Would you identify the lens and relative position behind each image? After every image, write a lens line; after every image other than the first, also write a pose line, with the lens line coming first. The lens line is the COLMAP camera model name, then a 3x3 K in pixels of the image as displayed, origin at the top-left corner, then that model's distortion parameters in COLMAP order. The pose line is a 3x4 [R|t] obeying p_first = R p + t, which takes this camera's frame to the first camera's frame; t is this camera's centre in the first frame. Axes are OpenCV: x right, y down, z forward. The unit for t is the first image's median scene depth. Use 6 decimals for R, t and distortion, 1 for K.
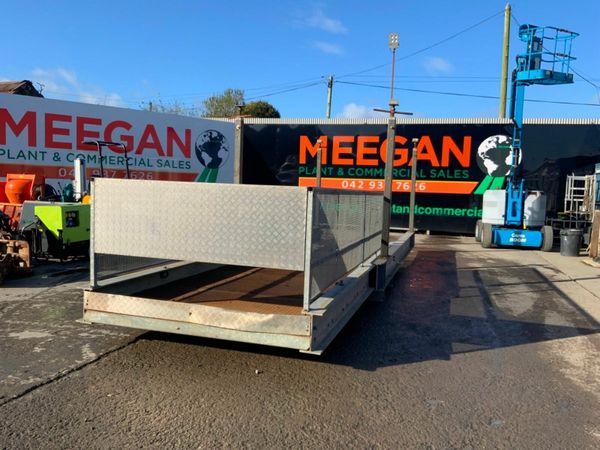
lens RADIAL K [[496.5, 0, 298.6], [0, 496.5, 226.2], [0, 0, 1]] dist [0.093755, -0.189703]
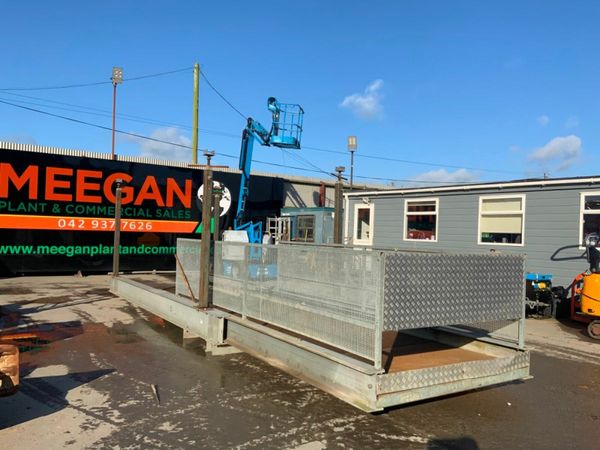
lens RADIAL K [[496.5, 0, 298.8], [0, 496.5, 222.3], [0, 0, 1]] dist [0.093755, -0.189703]
pose [[0.653515, 0.000138, 0.756913, -0.323221], [0.049108, 0.997885, -0.042582, -0.031174], [-0.755319, 0.064998, 0.652127, 0.131670]]
